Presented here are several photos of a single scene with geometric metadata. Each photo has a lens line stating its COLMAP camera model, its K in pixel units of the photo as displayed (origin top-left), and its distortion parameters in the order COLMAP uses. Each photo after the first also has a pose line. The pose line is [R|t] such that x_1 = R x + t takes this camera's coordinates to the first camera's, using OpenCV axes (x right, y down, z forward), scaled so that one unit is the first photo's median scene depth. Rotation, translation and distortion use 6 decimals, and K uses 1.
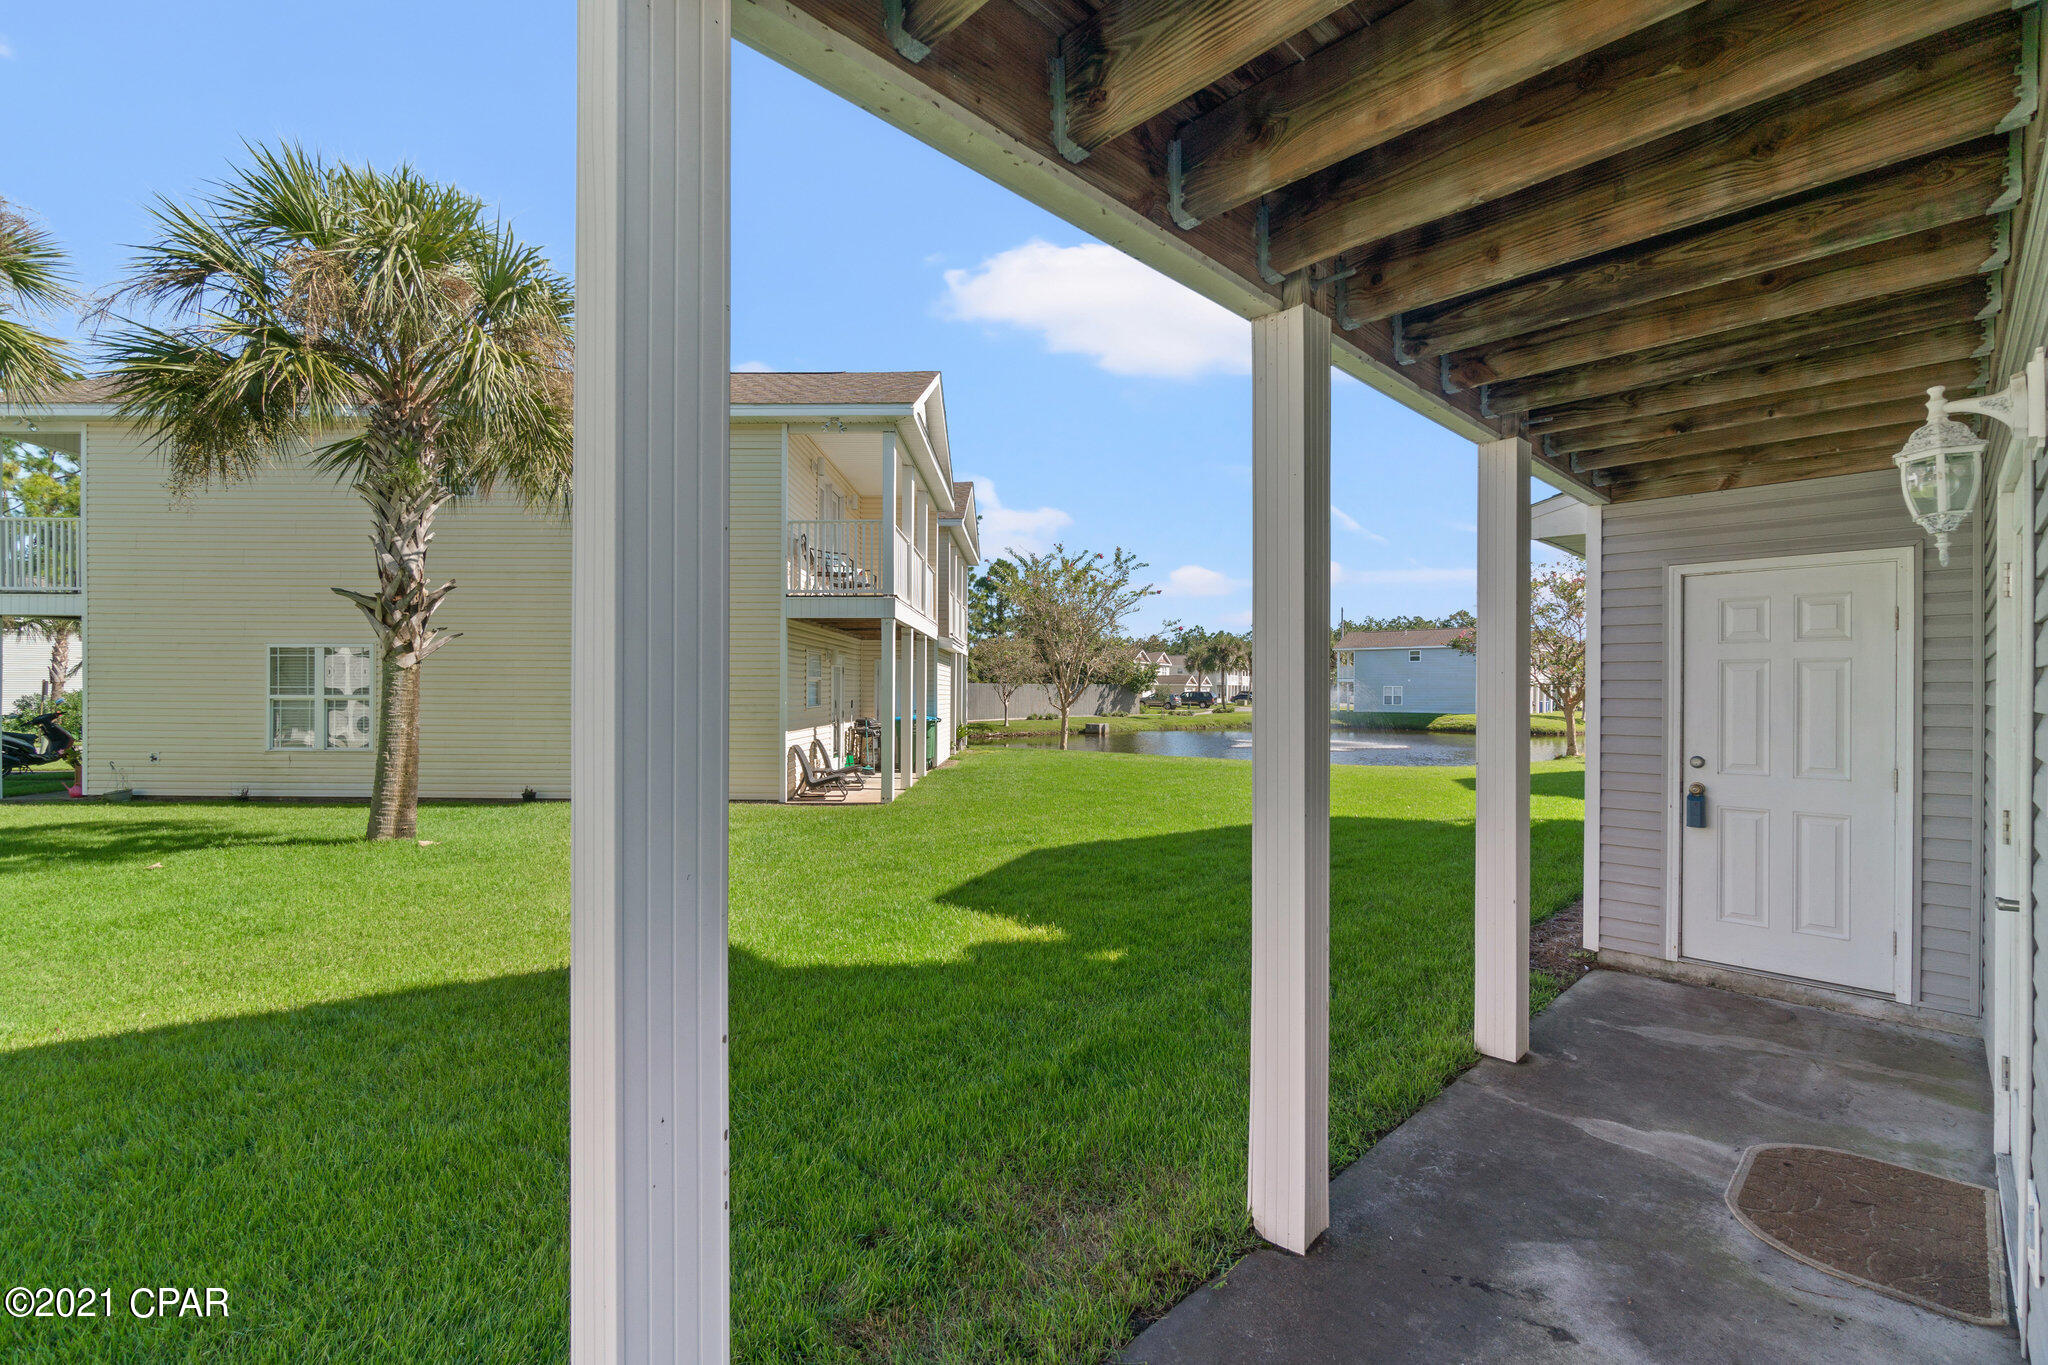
lens RADIAL K [[884.3, 0, 1022.6], [0, 884.3, 692.4], [0, 0, 1]] dist [-0.004582, -0.000272]
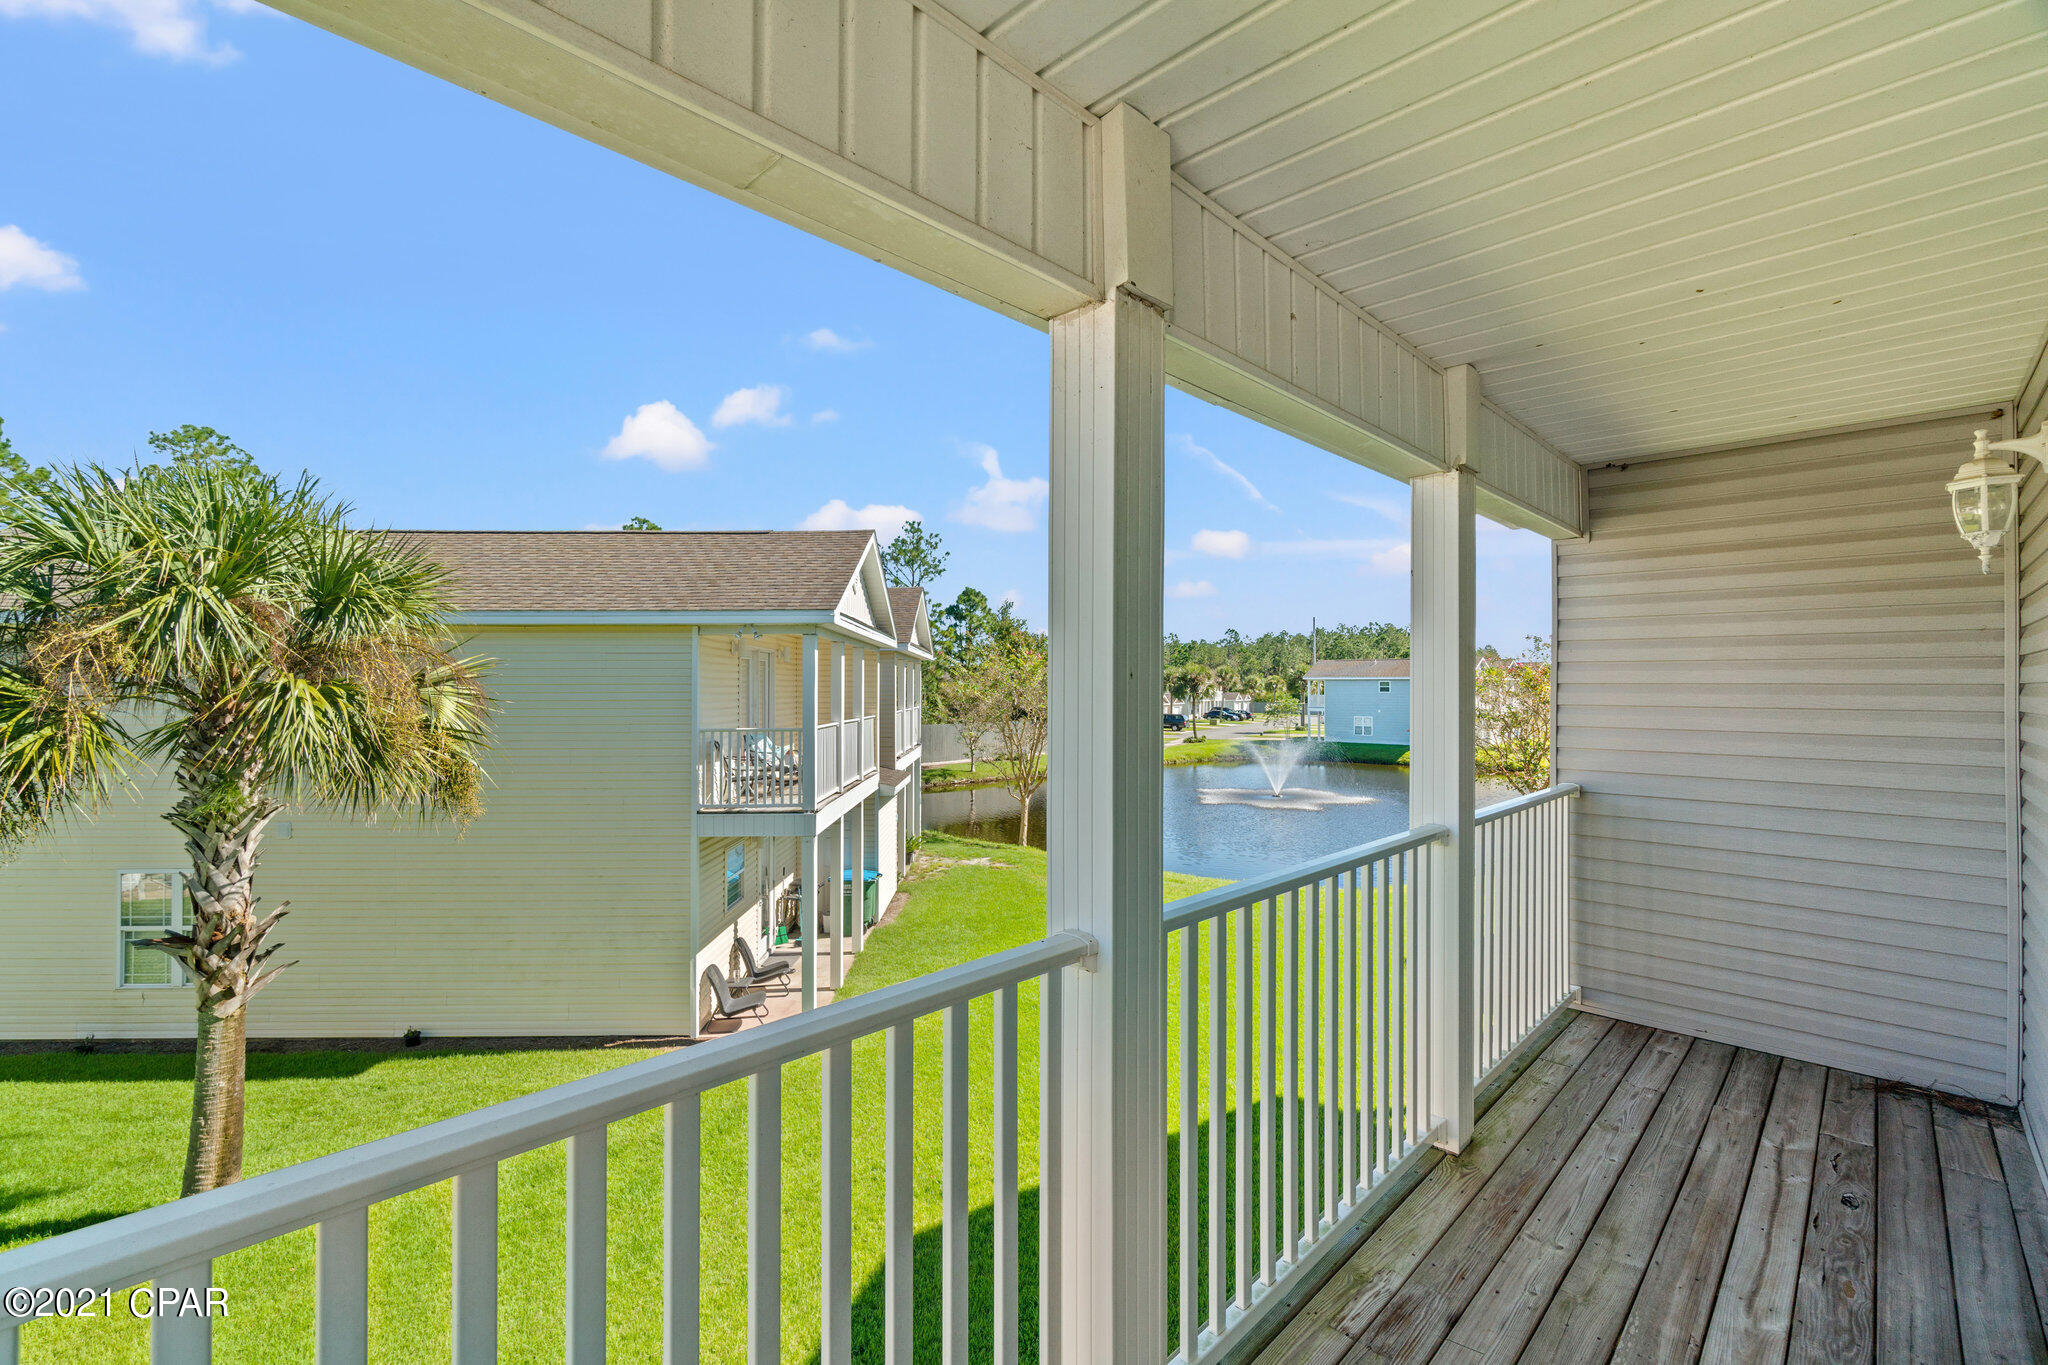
lens RADIAL K [[884.3, 0, 1026.0], [0, 884.3, 680.9], [0, 0, 1]] dist [-0.004582, -0.000272]
pose [[0.999557, -0.003174, 0.029602, 0.048748], [0.003282, 0.999988, -0.003614, -0.240575], [-0.029590, 0.003709, 0.999555, 0.067231]]
